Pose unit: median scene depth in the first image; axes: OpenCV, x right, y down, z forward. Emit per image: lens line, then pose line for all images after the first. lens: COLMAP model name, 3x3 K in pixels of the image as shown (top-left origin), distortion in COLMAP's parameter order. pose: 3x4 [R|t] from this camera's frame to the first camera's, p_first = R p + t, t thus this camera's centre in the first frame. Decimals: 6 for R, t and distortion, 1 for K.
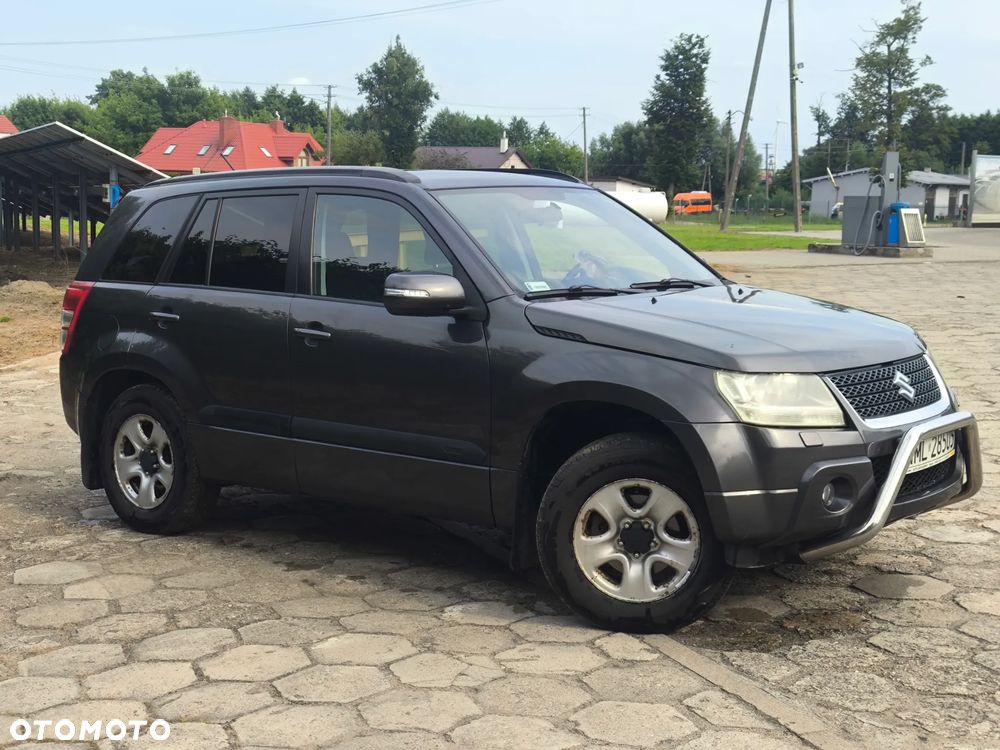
lens RADIAL K [[1453.8, 0, 499.7], [0, 1453.8, 379.9], [0, 0, 1]] dist [0.096703, 0.000000]
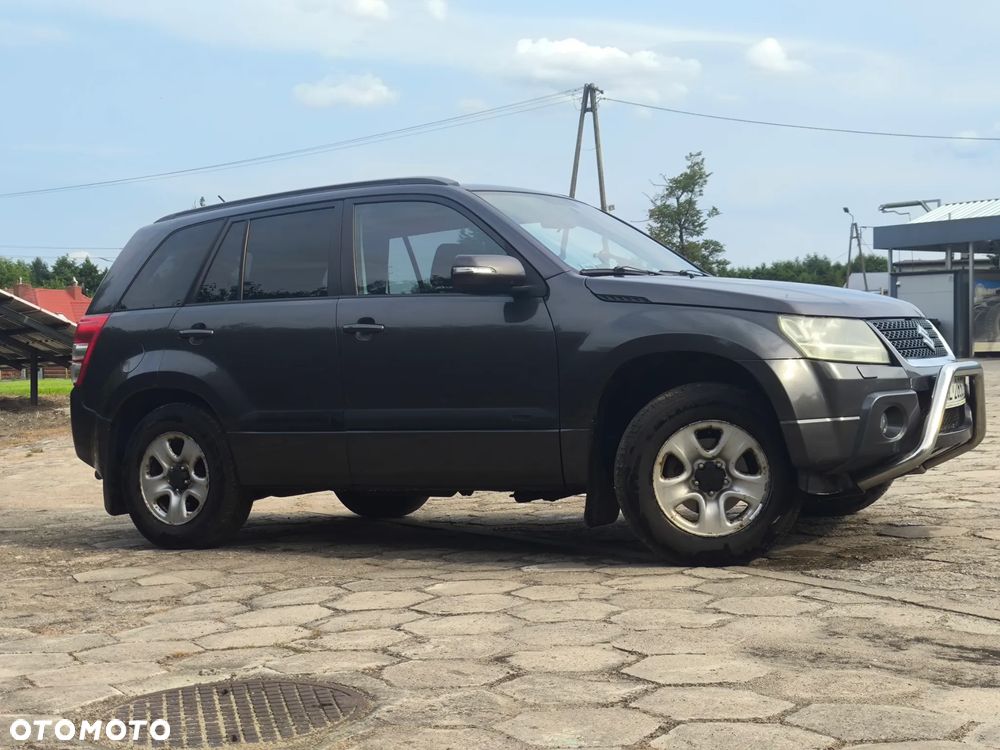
lens RADIAL K [[1453.8, 0, 501.2], [0, 1453.8, 372.1], [0, 0, 1]] dist [0.096703, 0.000000]
pose [[0.990026, -0.037406, 0.135825, -0.204058], [0.052630, 0.992506, -0.110285, 0.141930], [-0.130682, 0.116333, 0.984575, -0.057428]]
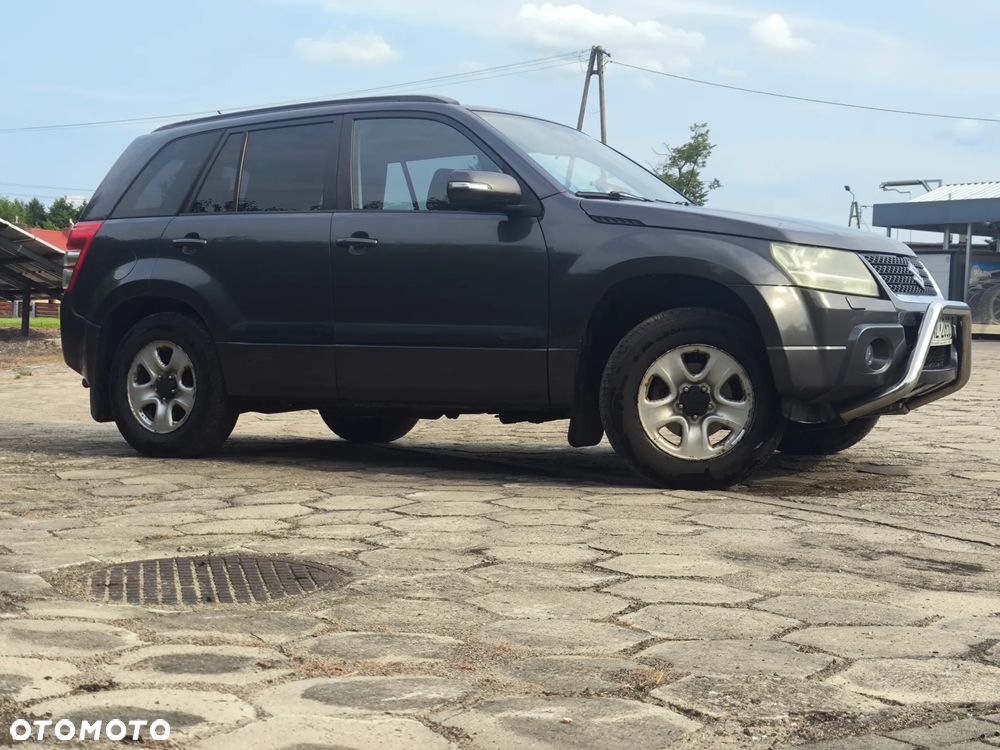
lens RADIAL K [[1453.8, 0, 505.8], [0, 1453.8, 370.7], [0, 0, 1]] dist [0.096703, 0.000000]
pose [[0.989657, 0.006703, 0.143297, -0.201956], [0.005835, 0.996200, -0.086896, 0.179139], [-0.143335, 0.086834, 0.985857, -0.057289]]
